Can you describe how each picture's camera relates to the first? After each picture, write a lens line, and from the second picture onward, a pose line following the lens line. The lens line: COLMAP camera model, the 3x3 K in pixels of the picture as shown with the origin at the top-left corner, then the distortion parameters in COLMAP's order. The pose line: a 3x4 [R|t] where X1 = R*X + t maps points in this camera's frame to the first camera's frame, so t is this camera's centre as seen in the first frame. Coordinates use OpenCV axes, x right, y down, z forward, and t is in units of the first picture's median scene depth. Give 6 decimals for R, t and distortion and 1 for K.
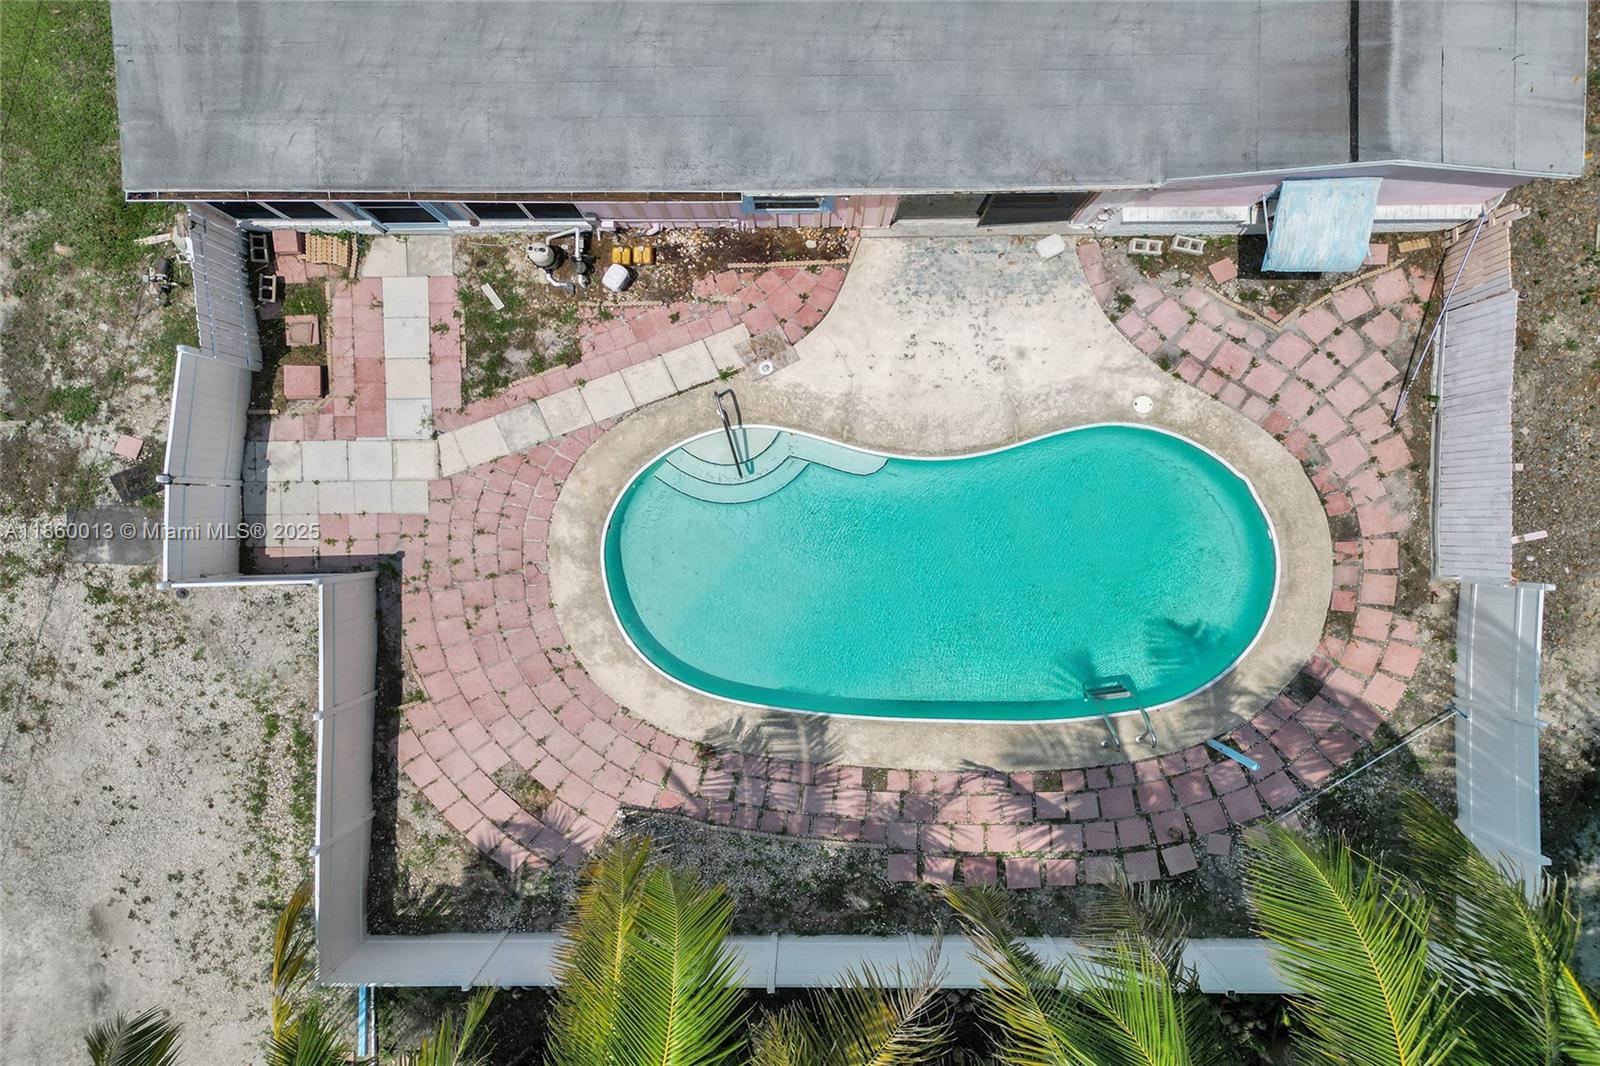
lens RADIAL K [[1083.1, 0, 800.0], [0, 1083.1, 533.0], [0, 0, 1]] dist [0.107945, -0.118623]
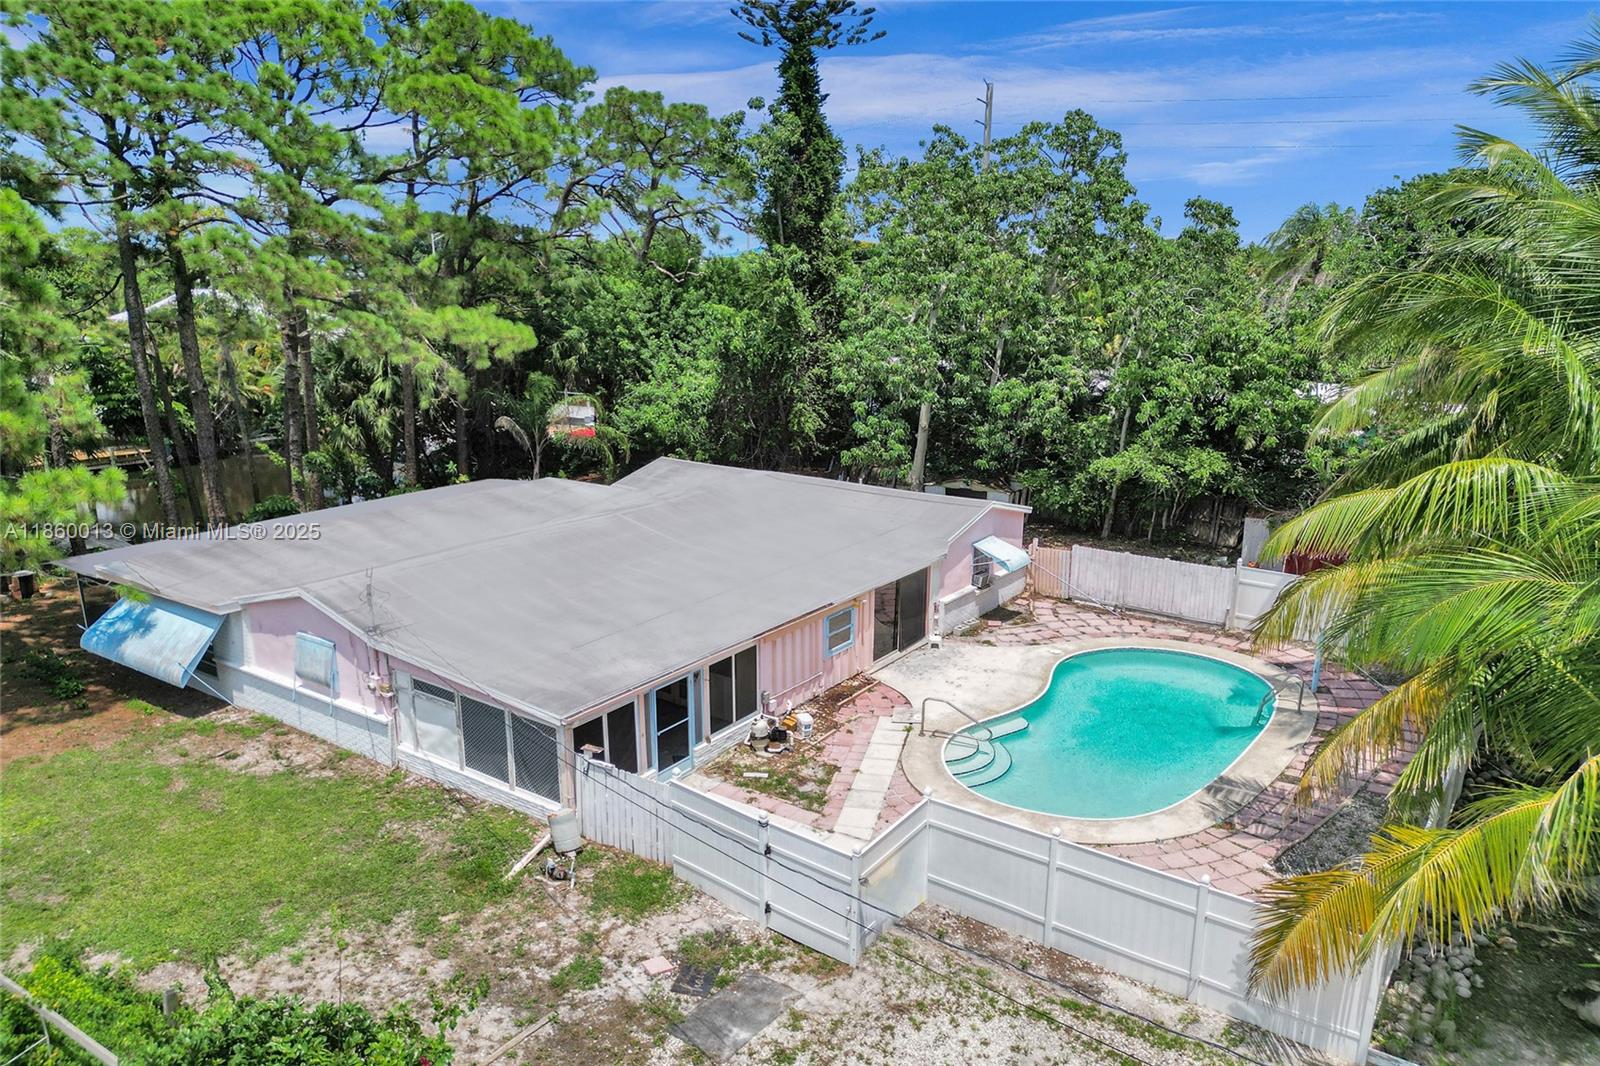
lens RADIAL K [[1083.1, 0, 800.0], [0, 1083.1, 533.0], [0, 0, 1]] dist [0.107945, -0.118623]
pose [[0.556001, -0.239232, 0.796009, -1.109291], [0.829467, 0.098231, -0.549850, 0.427827], [0.053349, 0.965981, 0.253052, 0.473308]]
